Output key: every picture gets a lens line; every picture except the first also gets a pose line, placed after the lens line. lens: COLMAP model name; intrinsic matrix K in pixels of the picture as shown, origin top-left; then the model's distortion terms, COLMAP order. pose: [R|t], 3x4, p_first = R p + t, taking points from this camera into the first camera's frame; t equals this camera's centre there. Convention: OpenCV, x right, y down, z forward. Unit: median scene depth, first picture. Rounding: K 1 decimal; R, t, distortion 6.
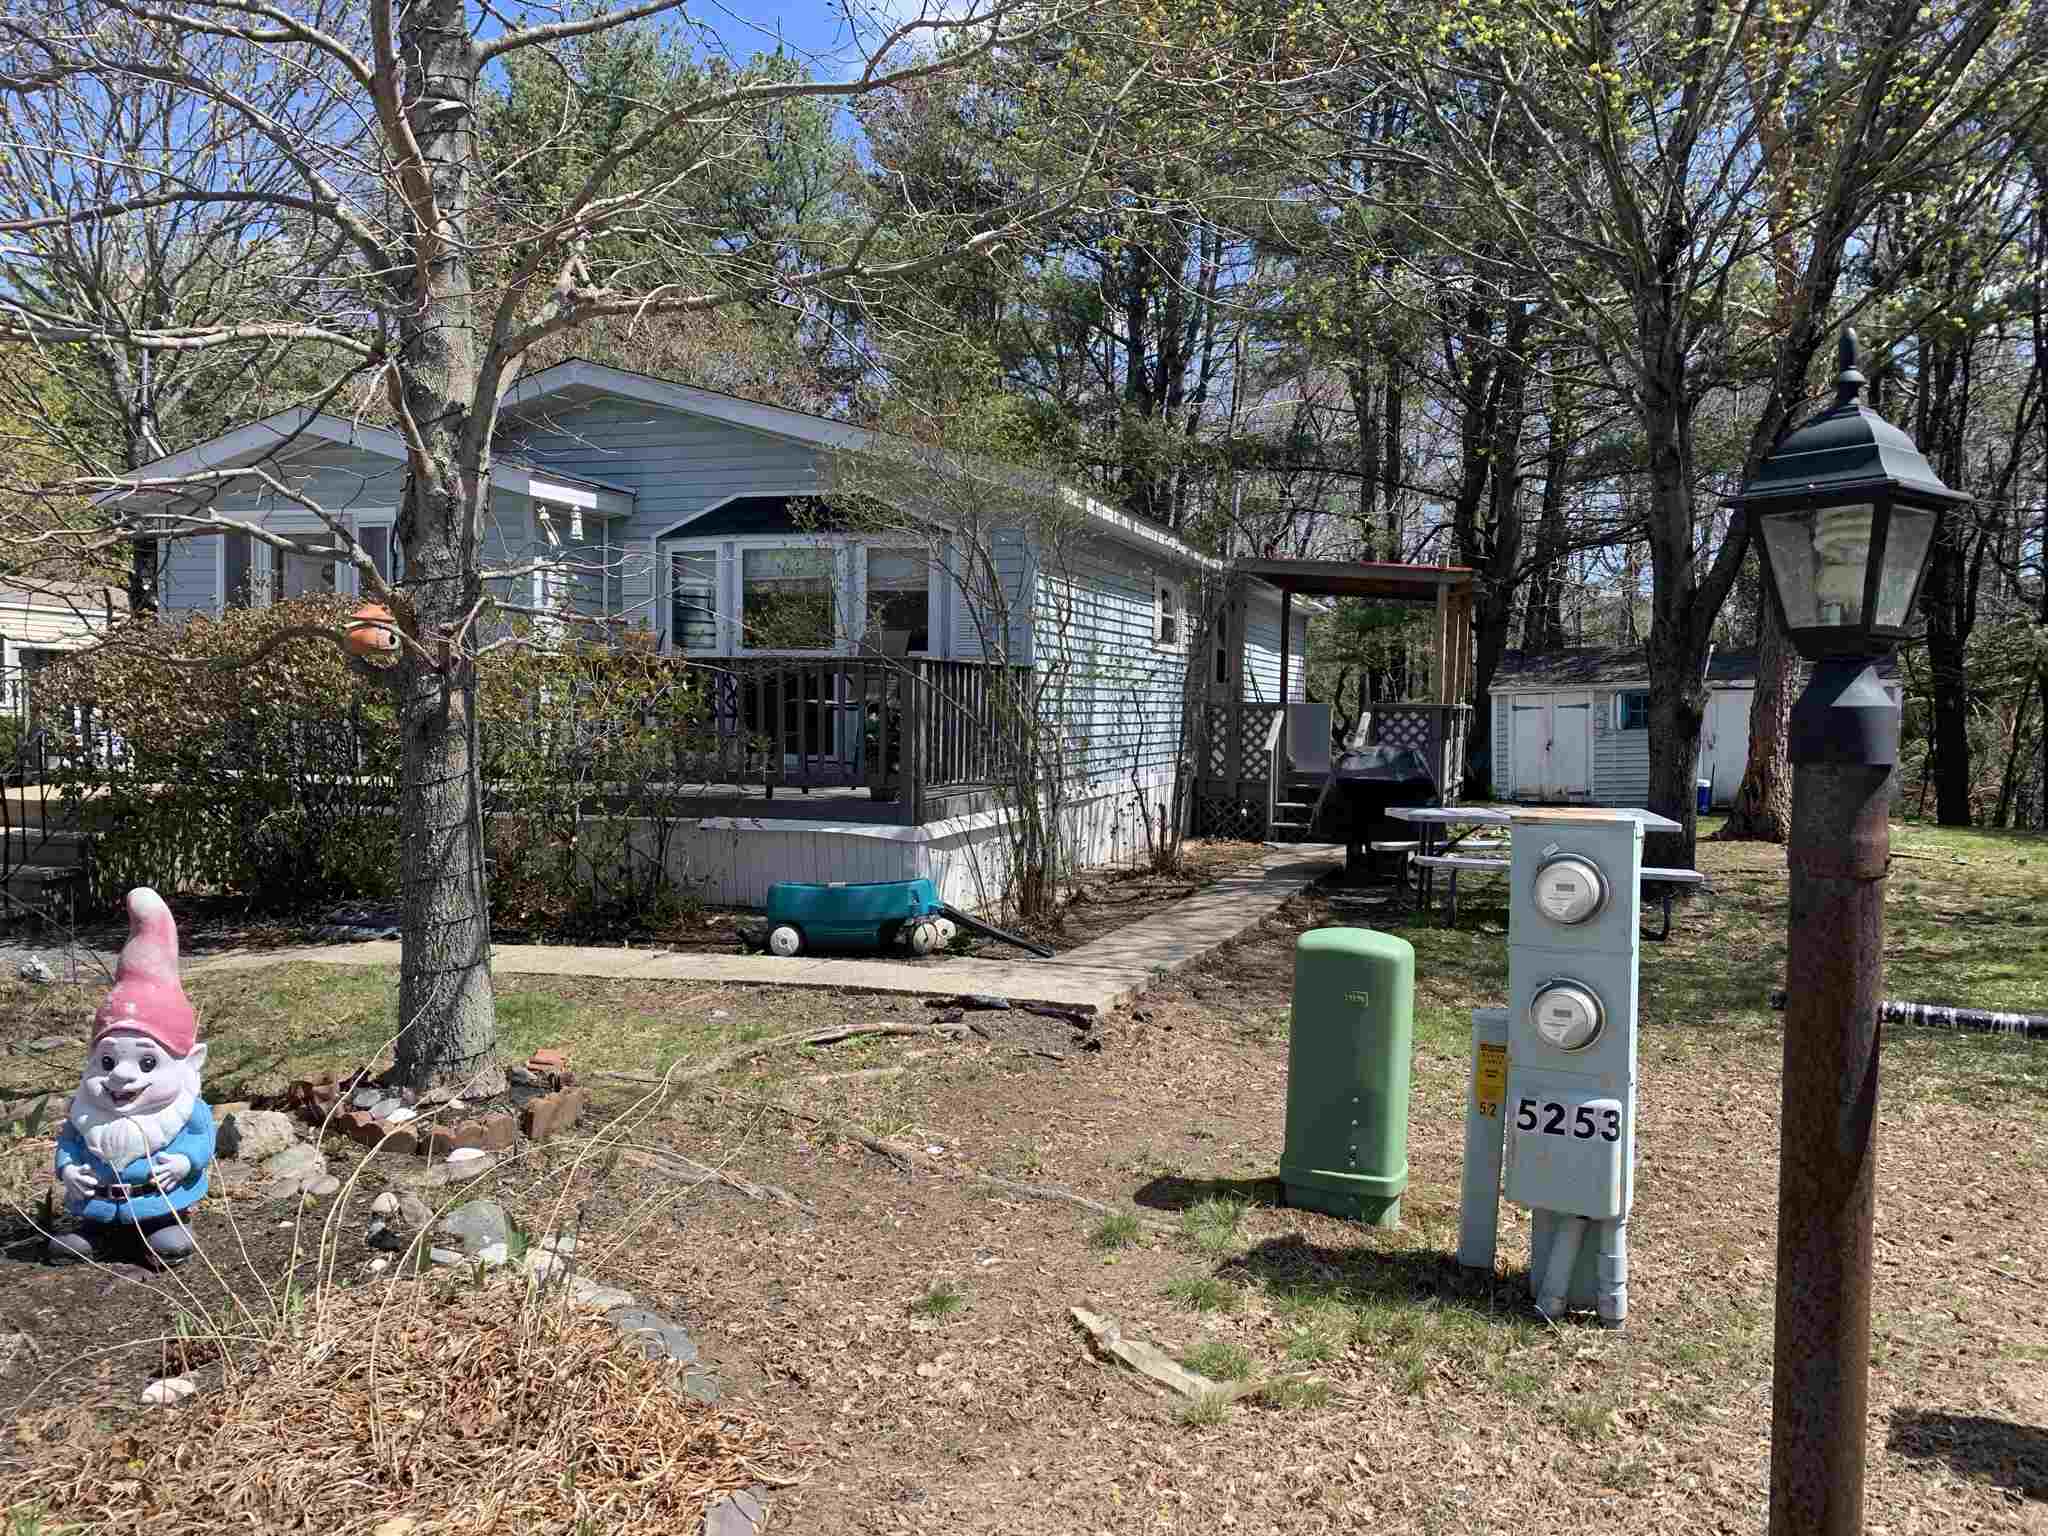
lens RADIAL K [[1561.4, 0, 1024.0], [0, 1561.4, 768.0], [0, 0, 1]] dist [0.082375, -0.128927]
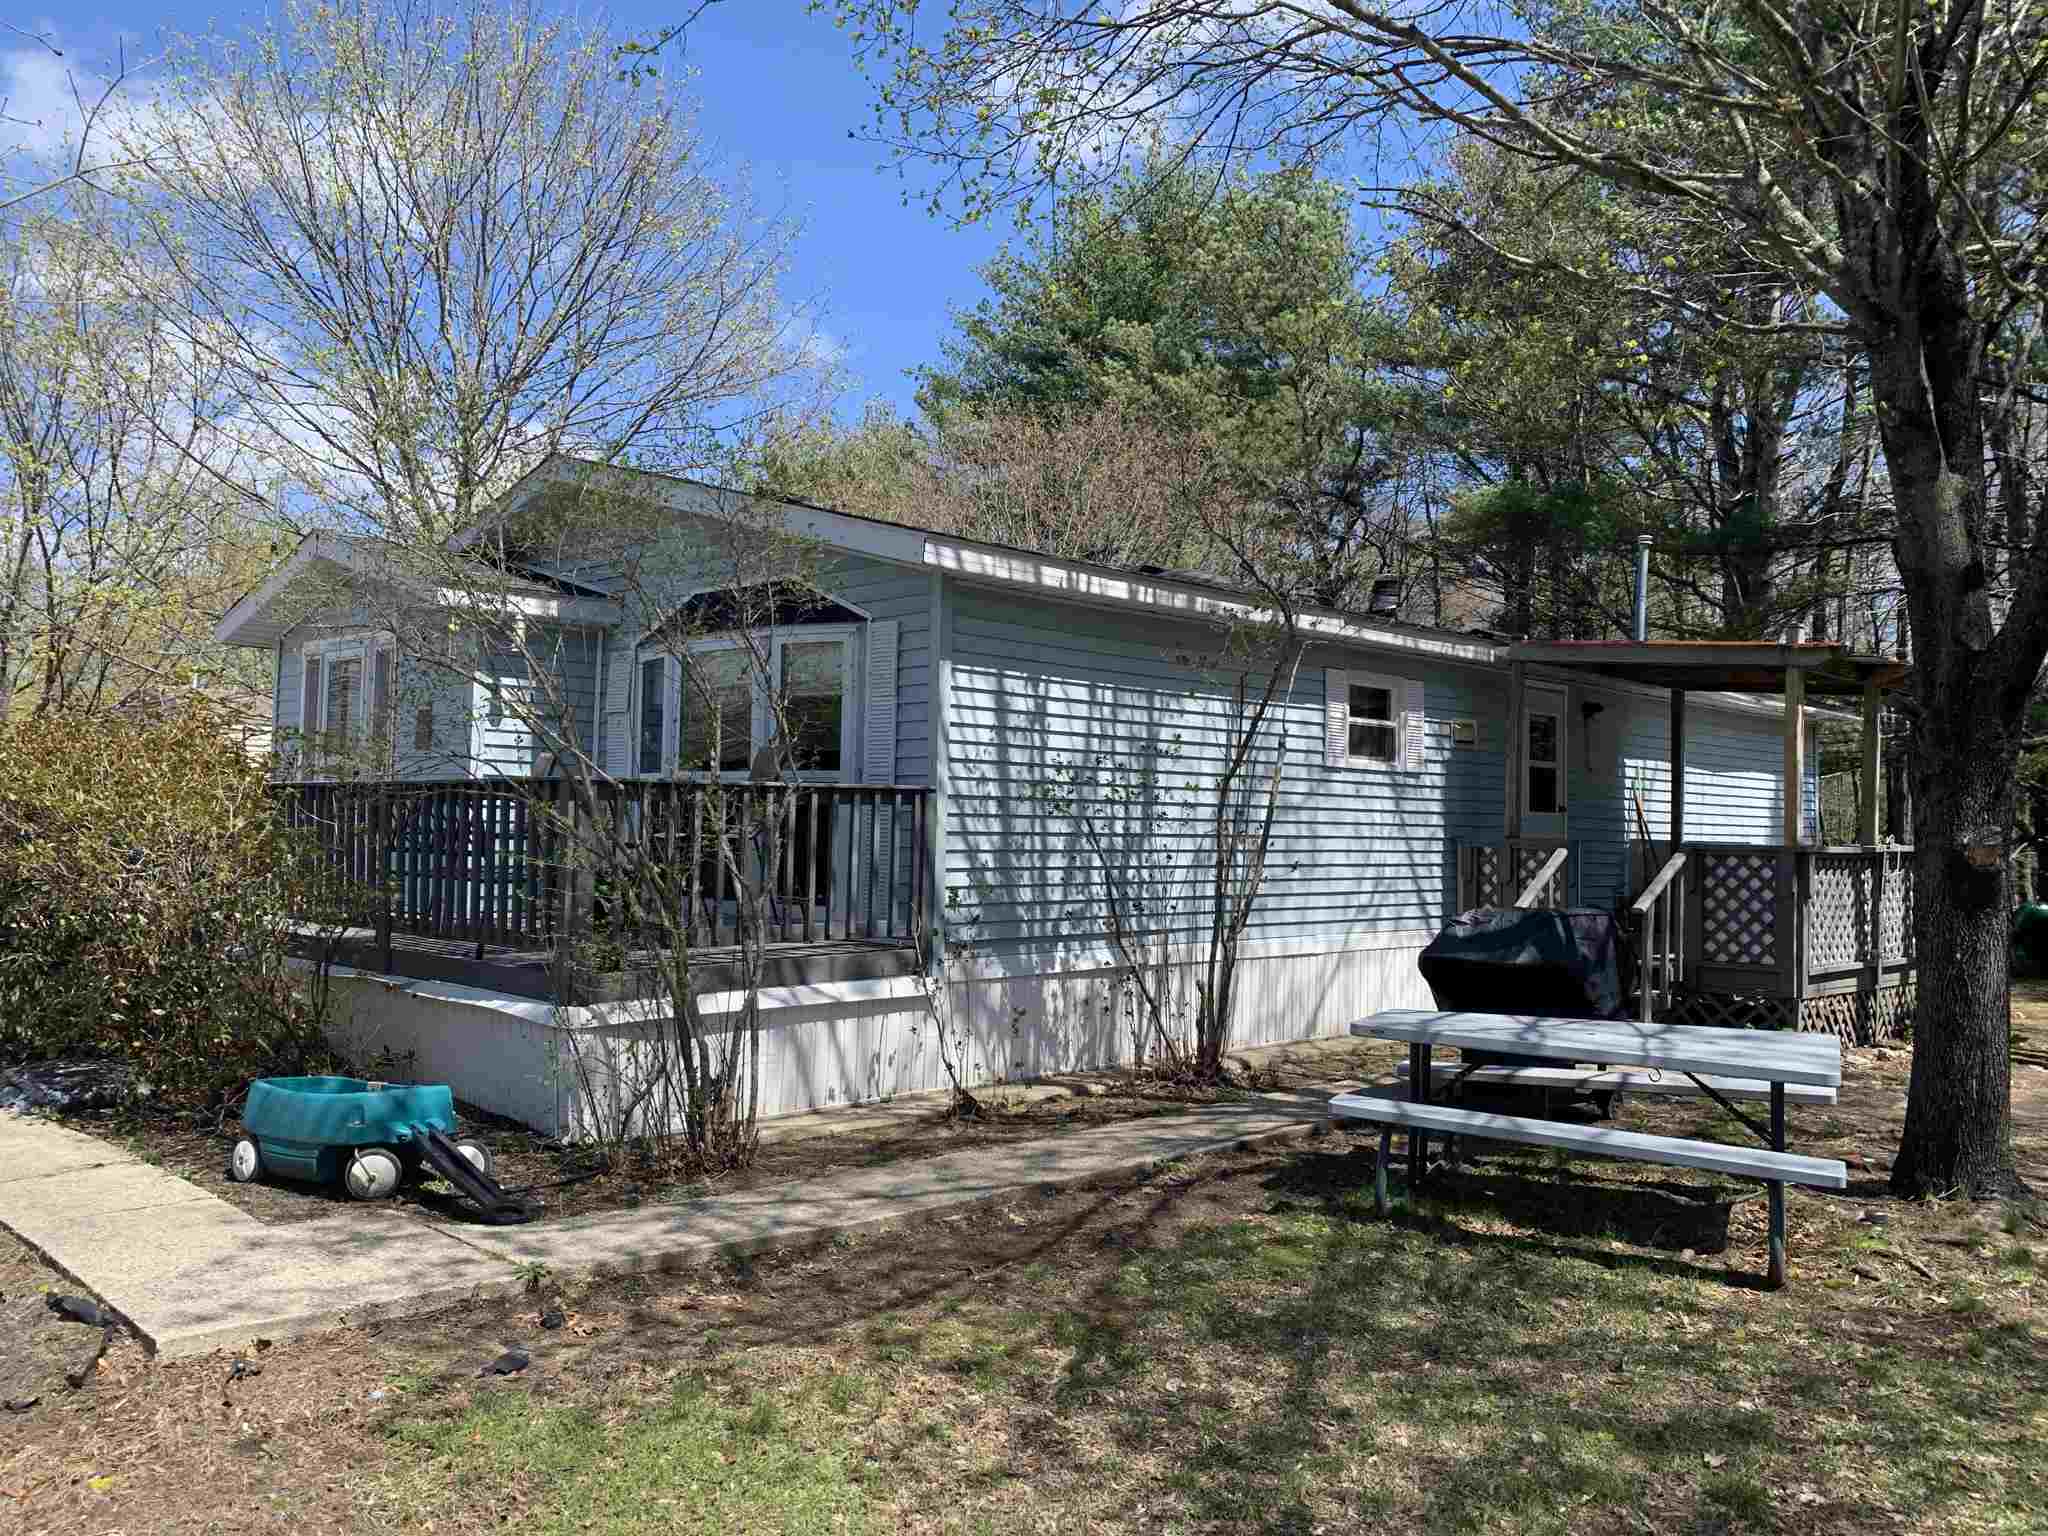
lens RADIAL K [[1561.4, 0, 1024.0], [0, 1561.4, 768.0], [0, 0, 1]] dist [0.082375, -0.128927]
pose [[0.894208, -0.011294, -0.447510, 0.676322], [-0.025510, 0.996771, -0.076131, -0.034603], [0.446925, 0.079493, 0.891032, 0.625130]]
